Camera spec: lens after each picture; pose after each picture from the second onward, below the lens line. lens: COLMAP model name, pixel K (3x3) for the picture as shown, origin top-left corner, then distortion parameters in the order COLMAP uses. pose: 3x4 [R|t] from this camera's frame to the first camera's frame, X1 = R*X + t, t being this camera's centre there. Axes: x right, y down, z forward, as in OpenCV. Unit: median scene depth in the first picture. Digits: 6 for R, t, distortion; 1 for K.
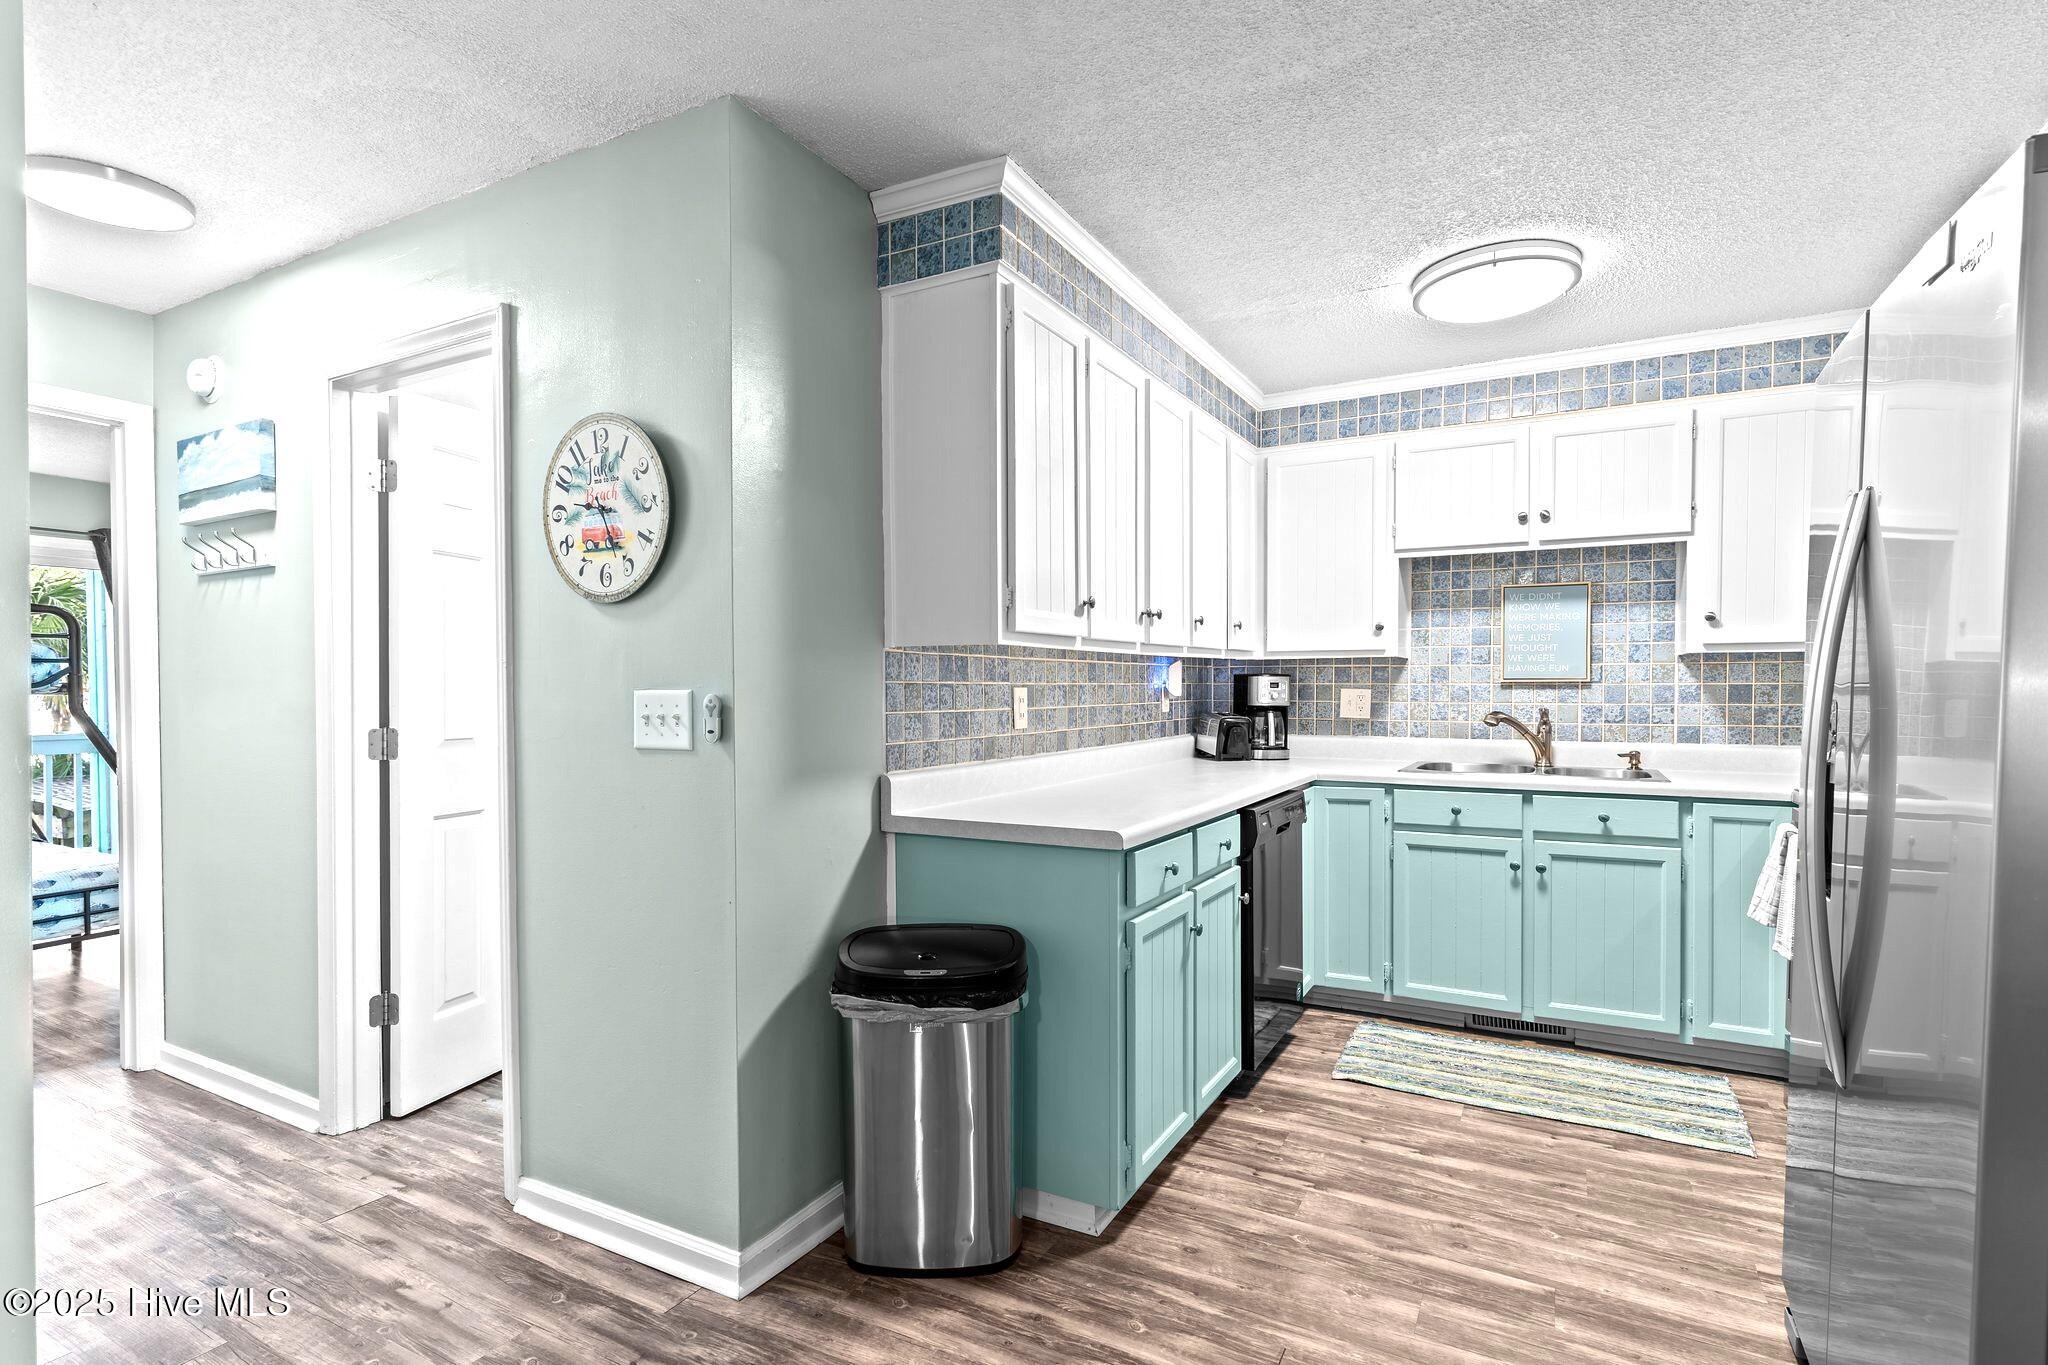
lens RADIAL K [[985.3, 0, 1025.6], [0, 985.3, 709.1], [0, 0, 1]] dist [0.004167, -0.001583]
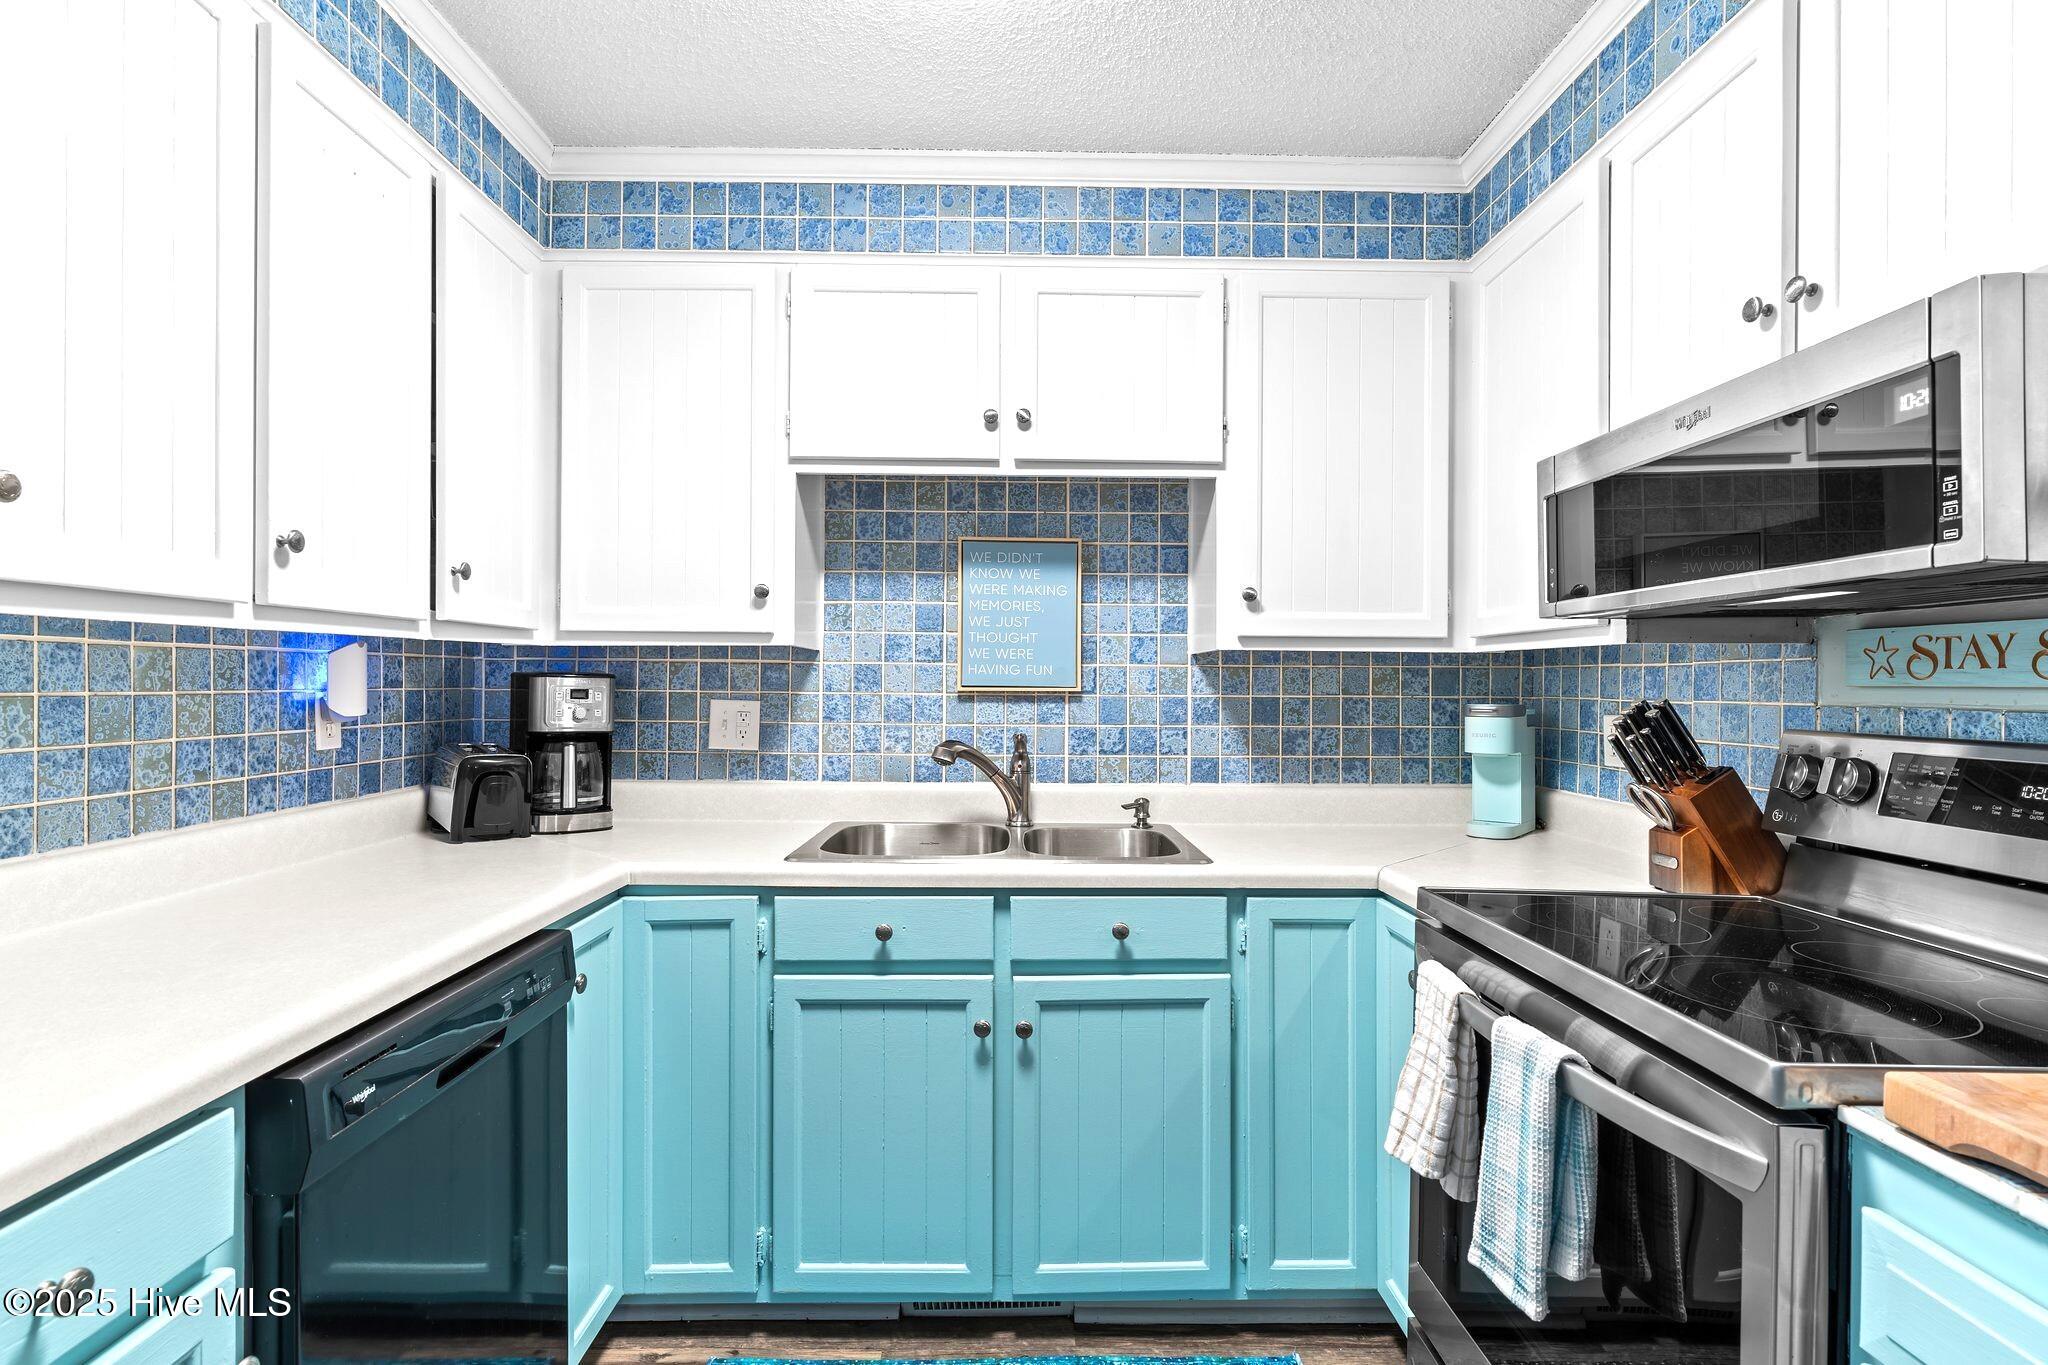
lens RADIAL K [[1001.1, 0, 1026.2], [0, 1001.1, 680.7], [0, 0, 1]] dist [0.000096, 0.001742]
pose [[0.868327, 0.009646, 0.495899, 0.215938], [0.003323, 0.999675, -0.025263, -0.018831], [-0.495981, 0.023585, 0.868013, 0.450827]]
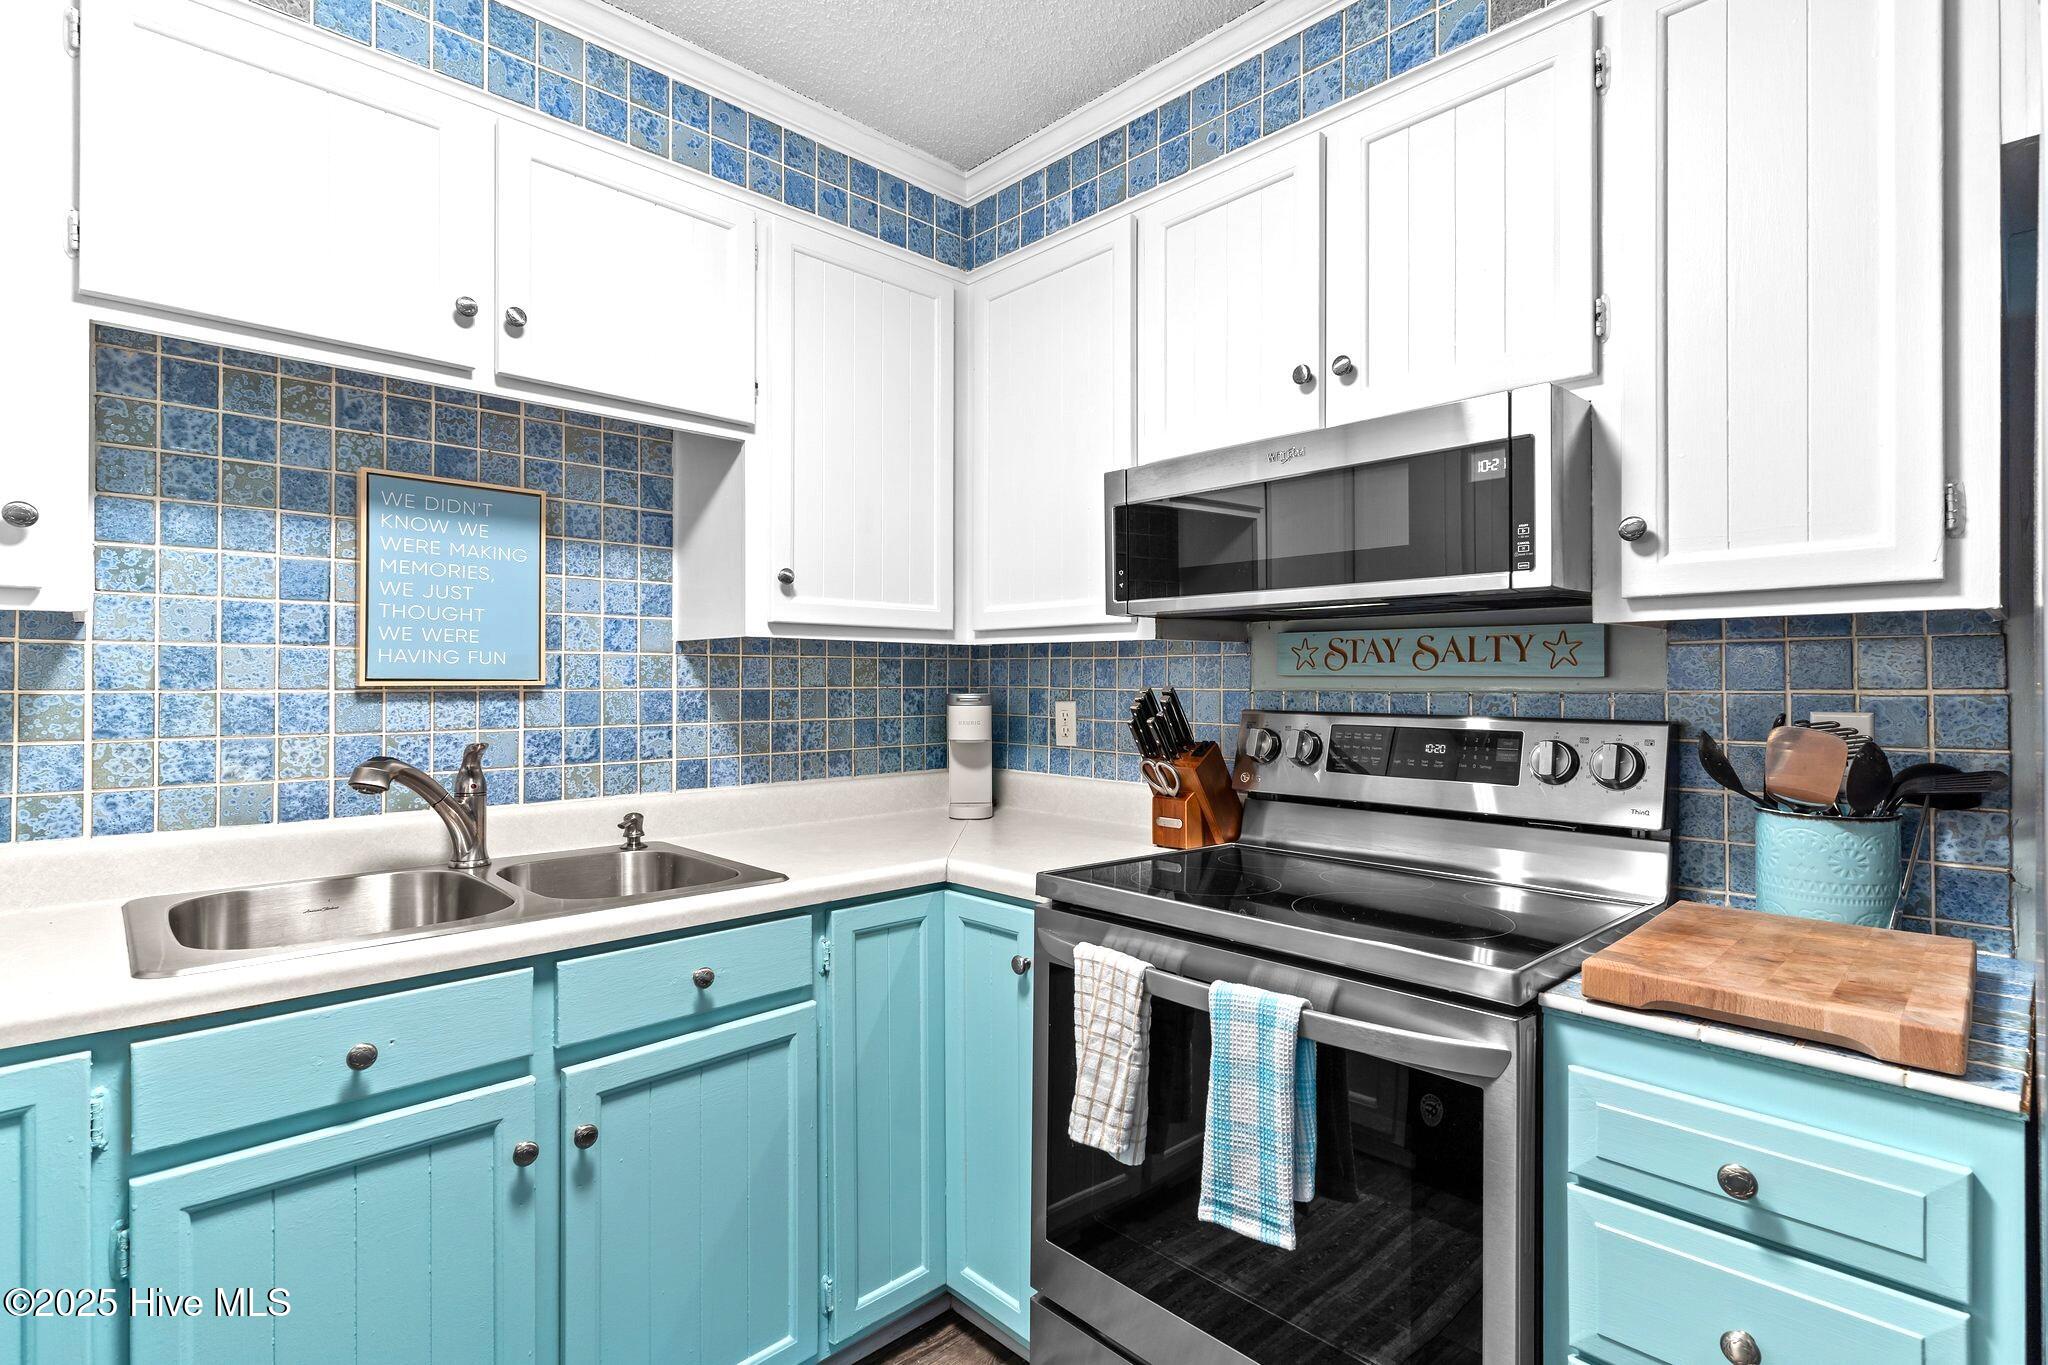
lens RADIAL K [[985.3, 0, 1020.3], [0, 985.3, 676.1], [0, 0, 1]] dist [0.004167, -0.001583]
pose [[0.303731, 0.005387, 0.952743, 0.160359], [0.020066, 0.999726, -0.012049, -0.022033], [-0.952547, 0.022778, 0.303539, 0.619419]]
